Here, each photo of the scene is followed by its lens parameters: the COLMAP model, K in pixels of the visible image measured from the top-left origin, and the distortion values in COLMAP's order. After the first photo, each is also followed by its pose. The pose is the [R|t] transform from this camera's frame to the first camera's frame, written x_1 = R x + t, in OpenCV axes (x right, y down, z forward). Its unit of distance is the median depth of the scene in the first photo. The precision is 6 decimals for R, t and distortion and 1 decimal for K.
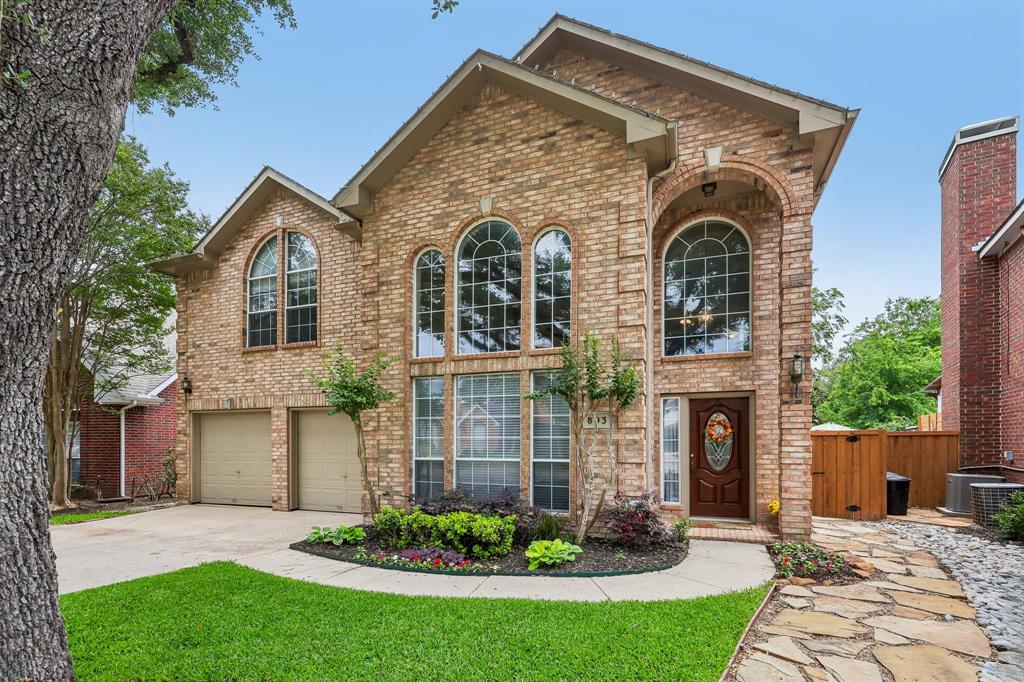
lens RADIAL K [[463.3, 0, 512.8], [0, 463.3, 338.0], [0, 0, 1]] dist [0.004136, 0.000704]
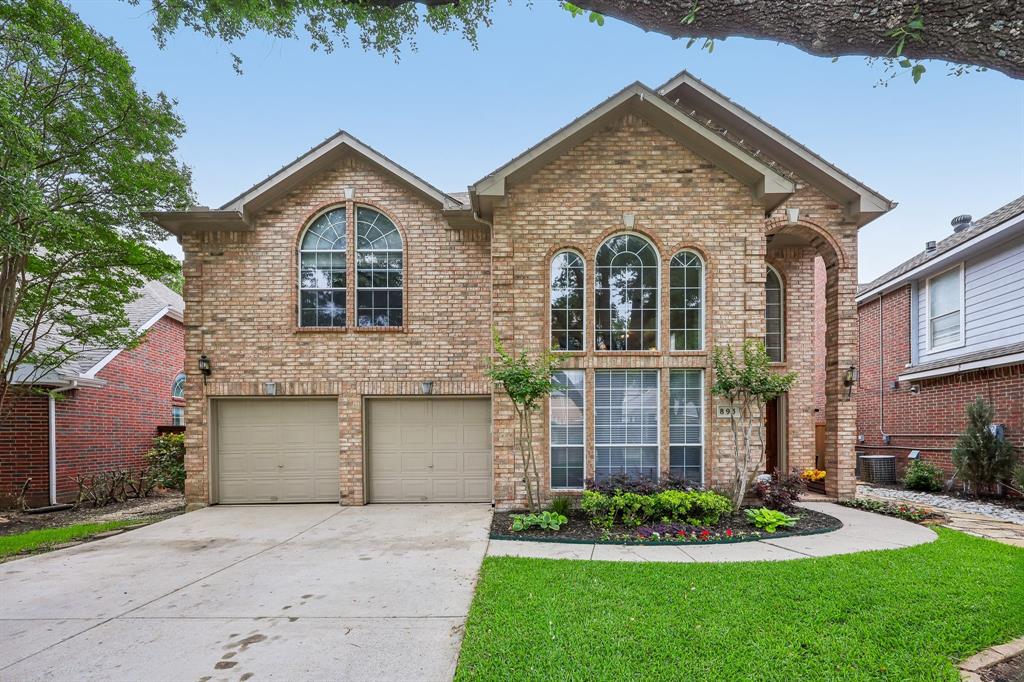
lens RADIAL K [[410.3, 0, 512.5], [0, 410.3, 345.5], [0, 0, 1]] dist [0.002140, -0.000453]
pose [[0.932312, 0.069426, 0.354929, -0.621946], [-0.072358, 0.997366, -0.005023, 0.040812], [-0.354343, -0.020999, 0.934880, 0.152358]]
